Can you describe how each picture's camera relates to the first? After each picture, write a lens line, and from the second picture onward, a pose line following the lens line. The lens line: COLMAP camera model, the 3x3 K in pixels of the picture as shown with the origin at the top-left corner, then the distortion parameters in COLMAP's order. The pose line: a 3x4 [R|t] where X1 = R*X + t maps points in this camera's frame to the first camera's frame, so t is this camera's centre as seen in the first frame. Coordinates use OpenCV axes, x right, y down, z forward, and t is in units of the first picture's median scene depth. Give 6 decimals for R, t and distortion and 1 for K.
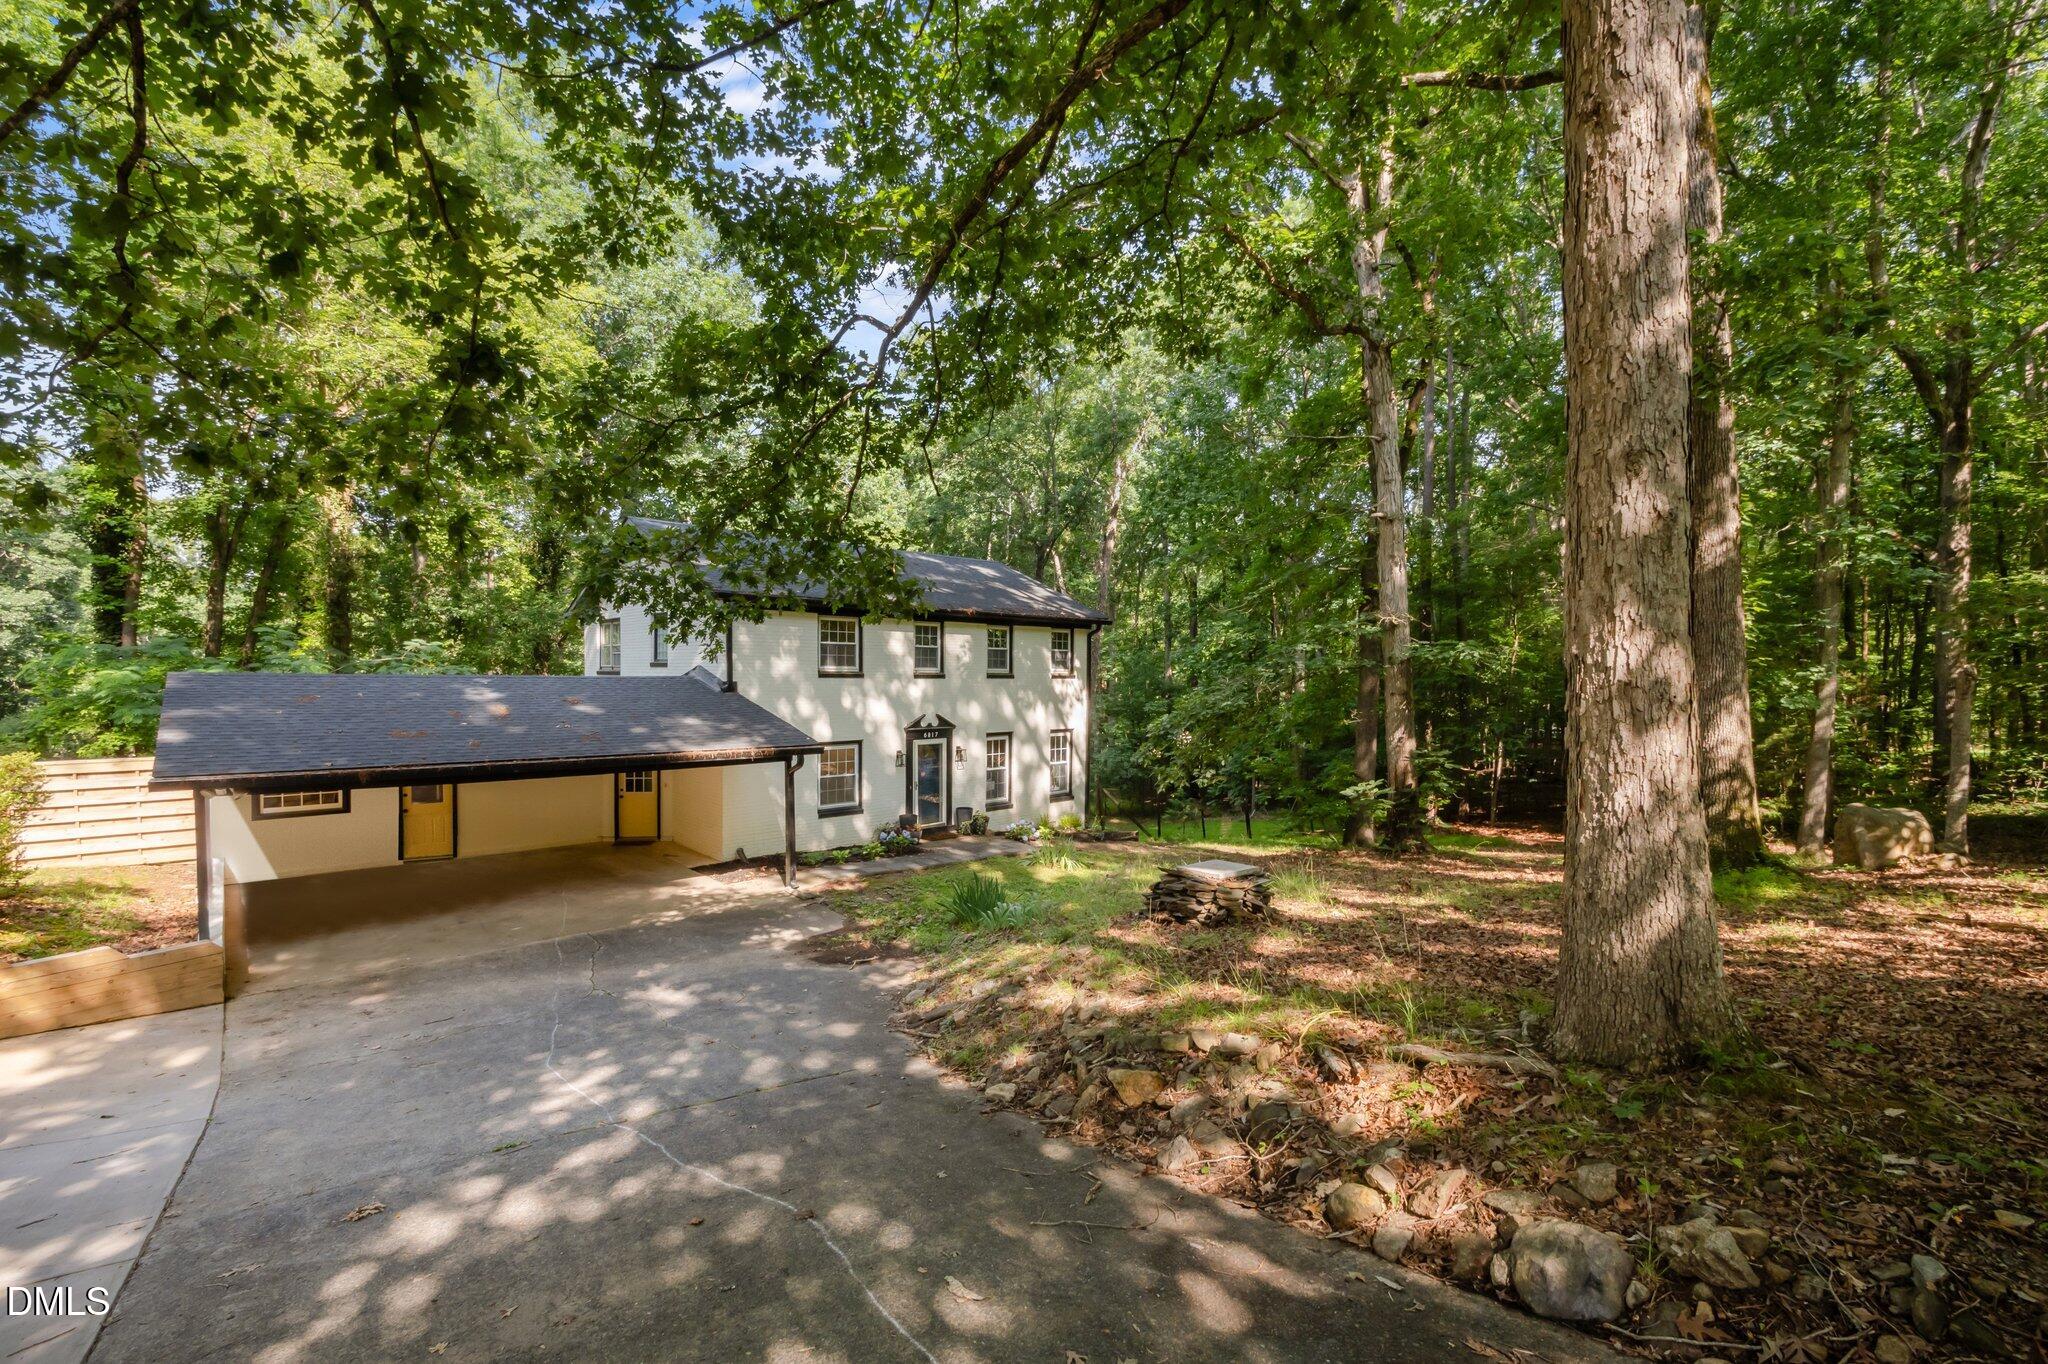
lens RADIAL K [[864.4, 0, 1017.8], [0, 864.4, 698.7], [0, 0, 1]] dist [-0.001148, -0.000679]
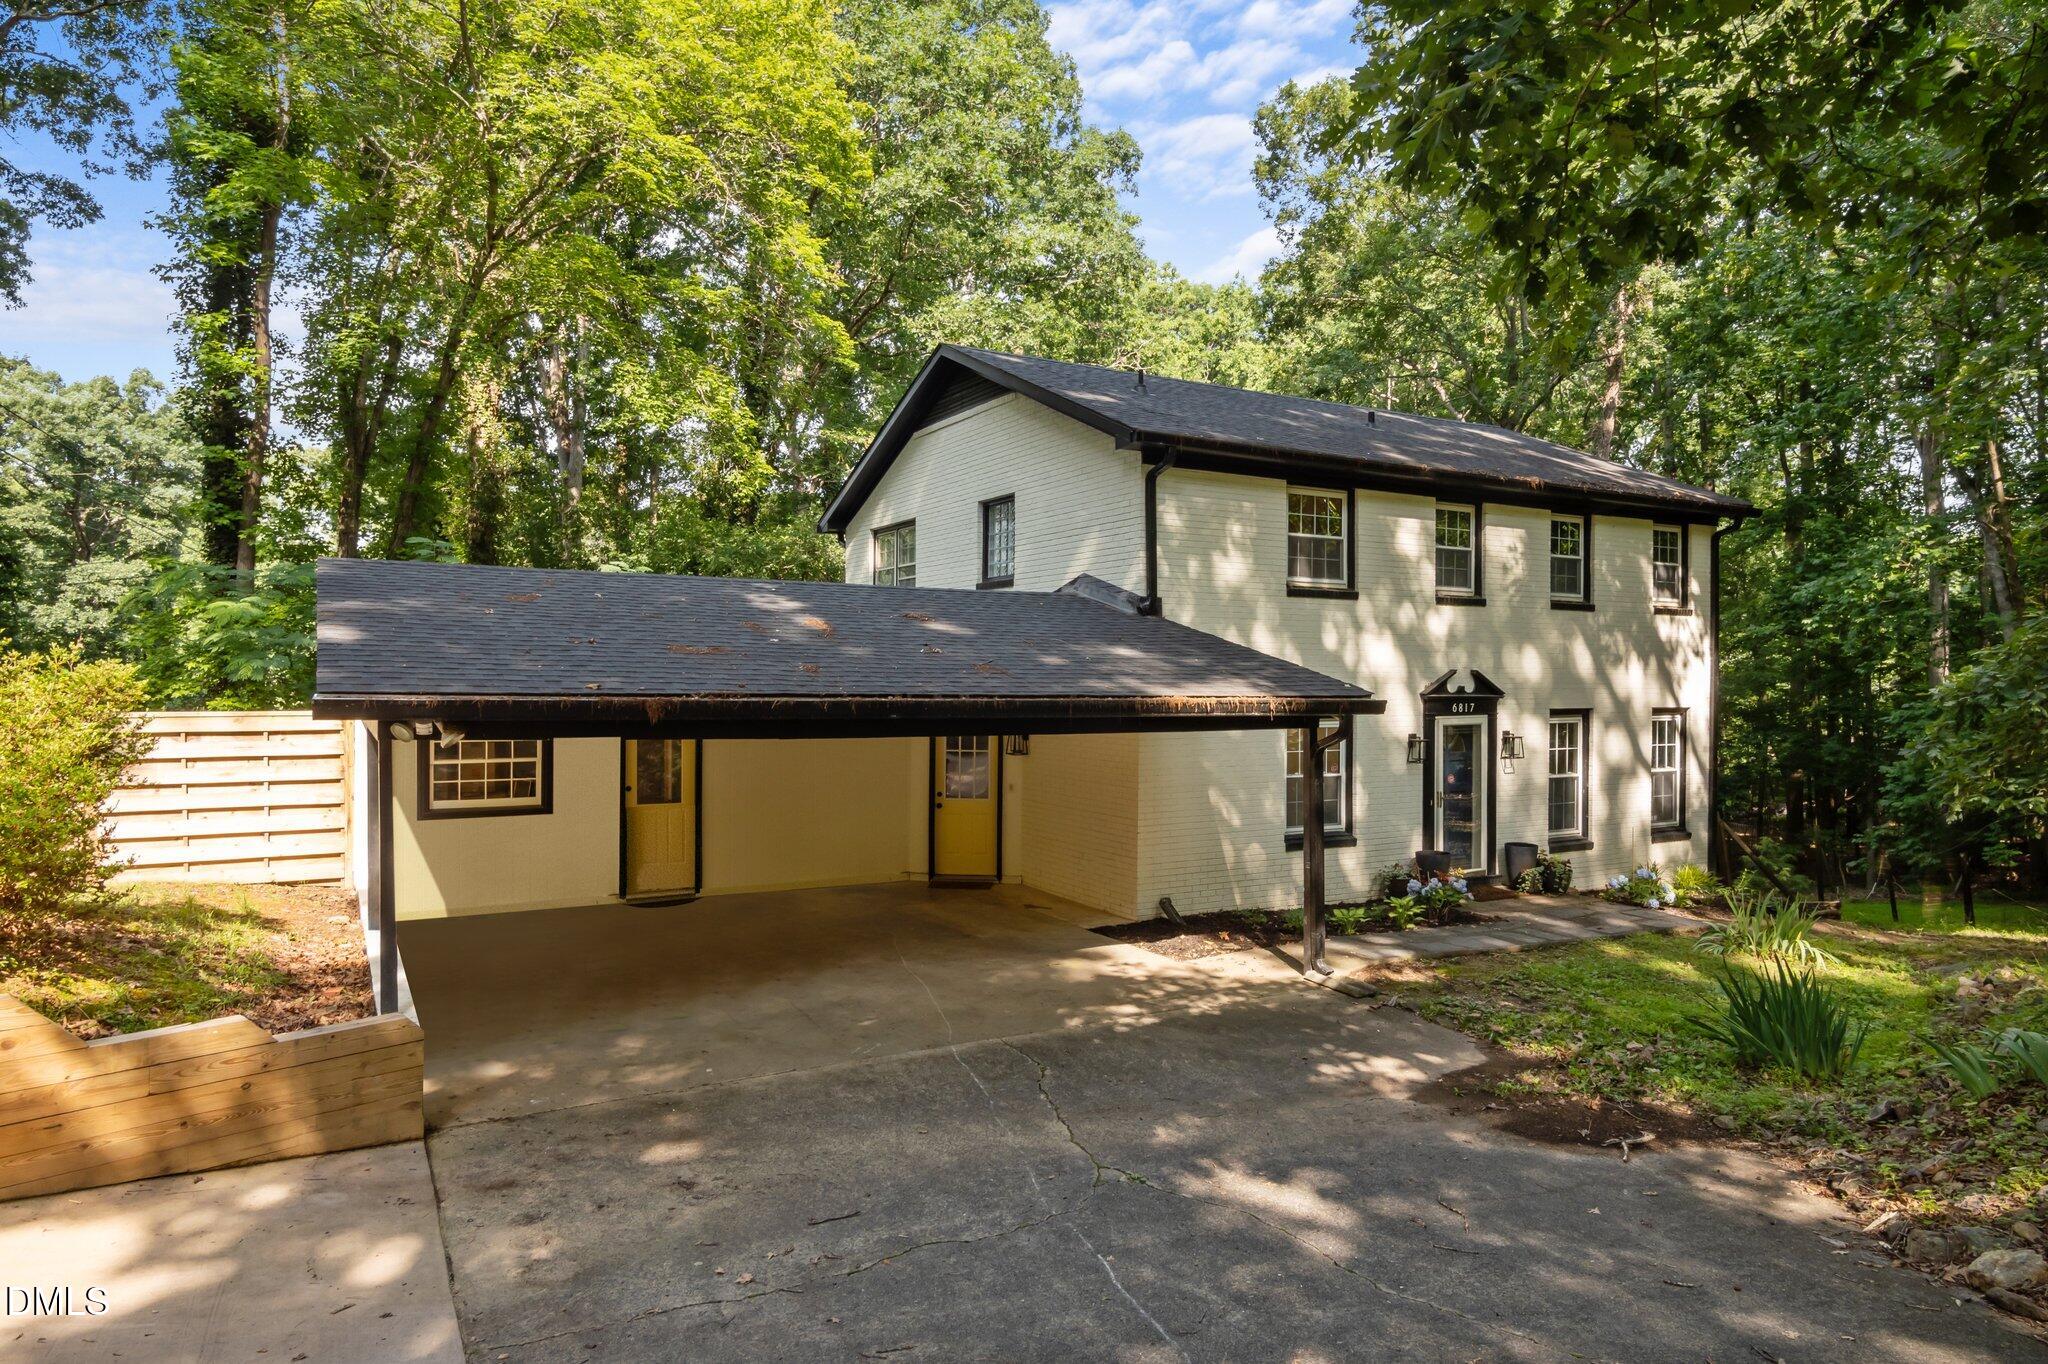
lens RADIAL K [[1243.8, 0, 1024.0], [0, 1243.8, 682.0], [0, 0, 1]] dist [-0.002789, 0.002133]
pose [[0.974194, -0.003272, -0.225689, -0.231946], [-0.002941, 0.999626, -0.027188, 0.057582], [0.225693, 0.027150, 0.973820, 0.202702]]
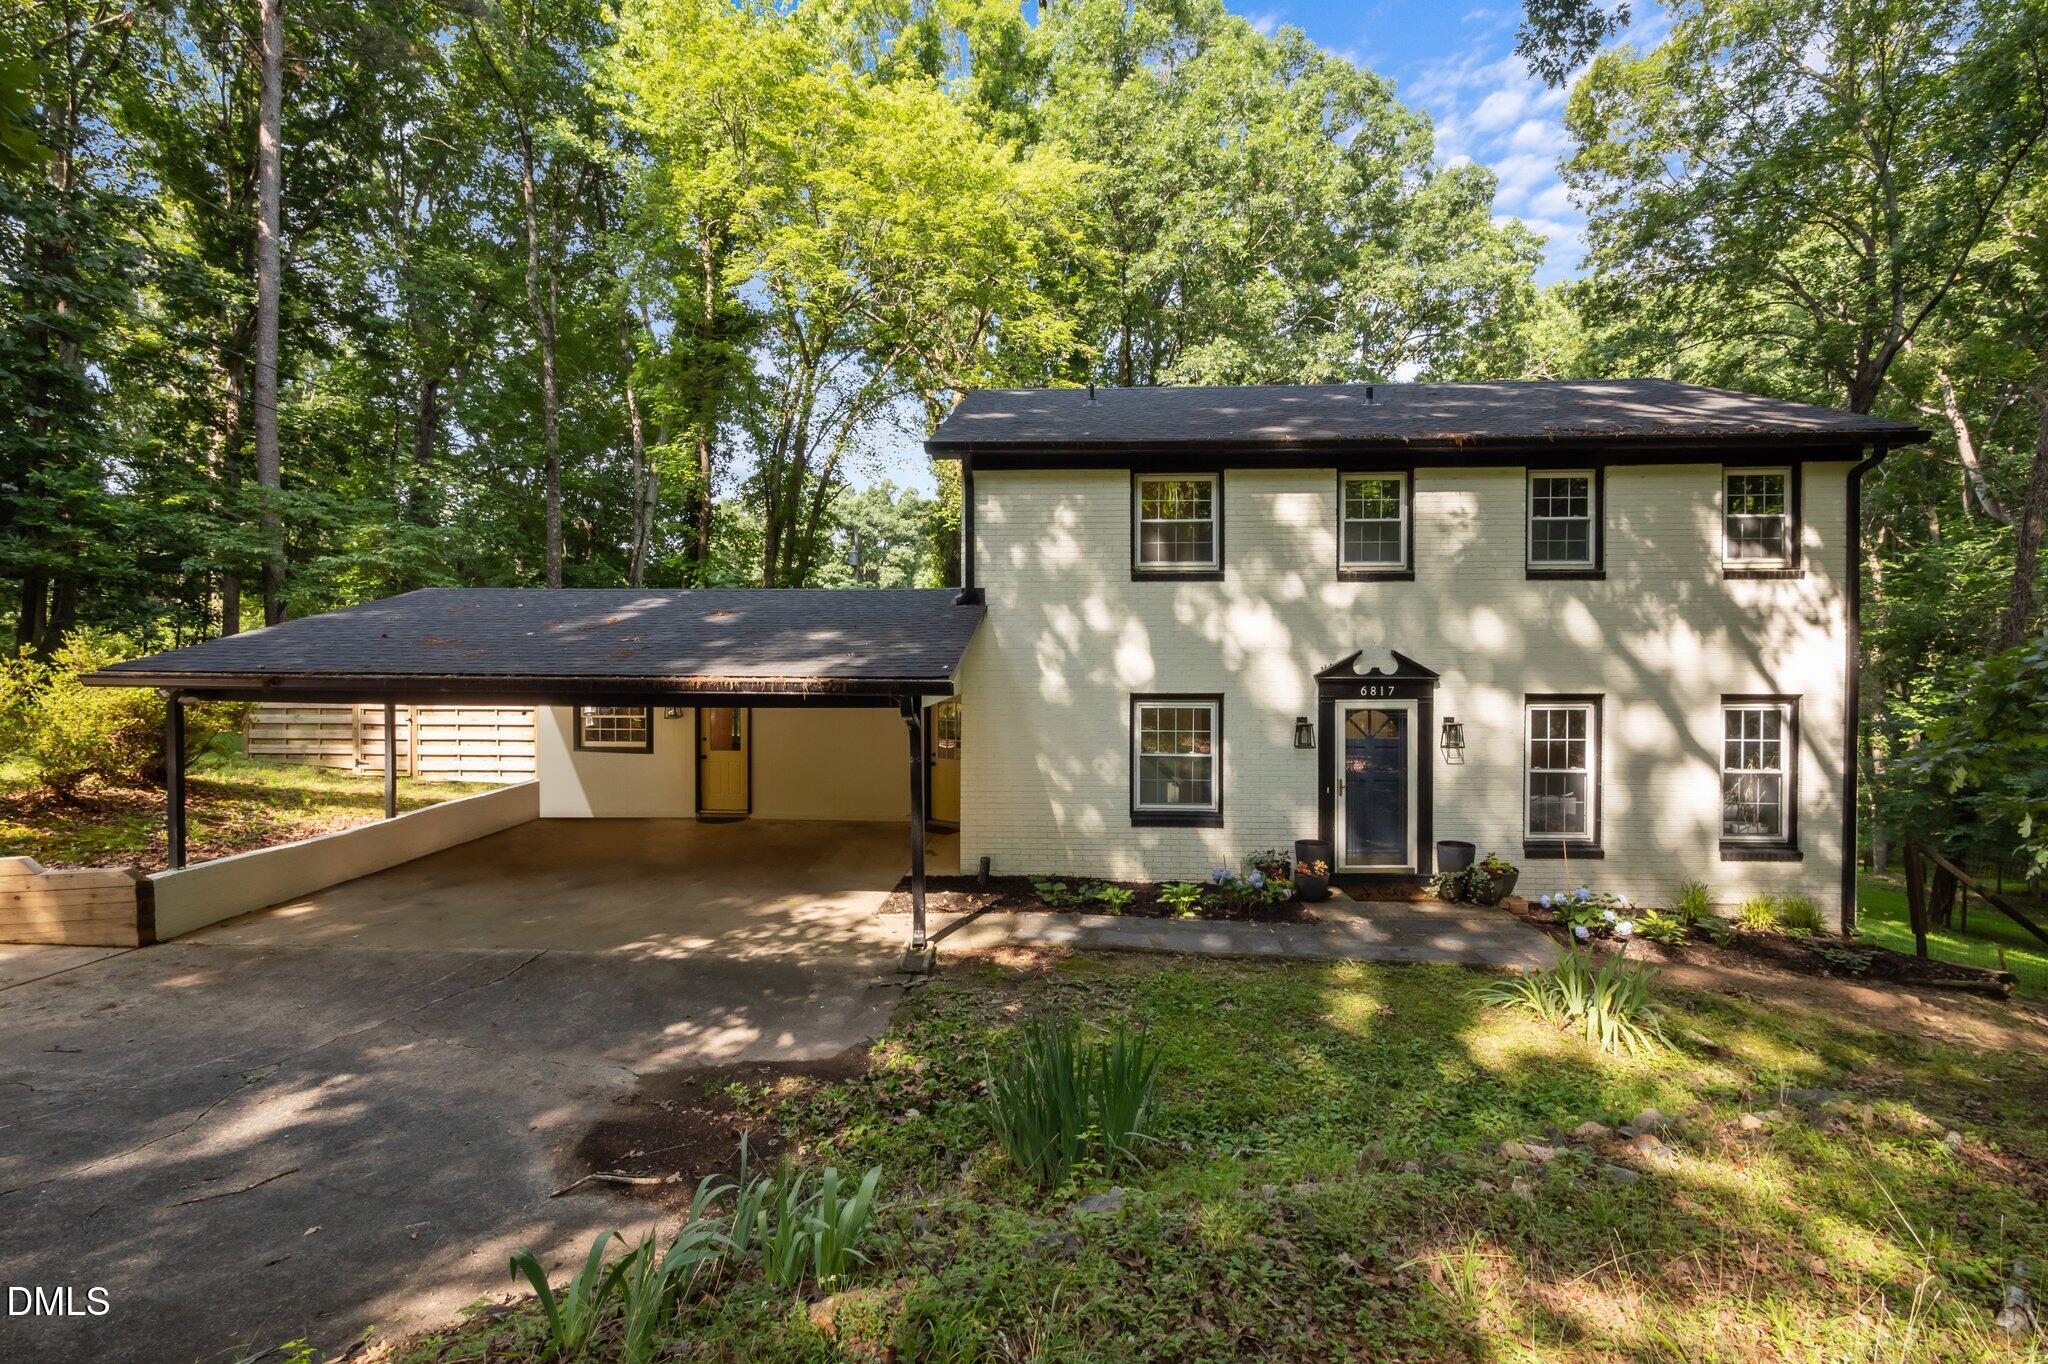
lens RADIAL K [[915.2, 0, 1028.0], [0, 915.2, 670.1], [0, 0, 1]] dist [-0.005089, -0.000197]
pose [[0.690964, -0.001175, -0.722888, 0.176699], [-0.015151, 0.999755, -0.016107, 0.050079], [0.722731, 0.022082, 0.690777, 0.571856]]
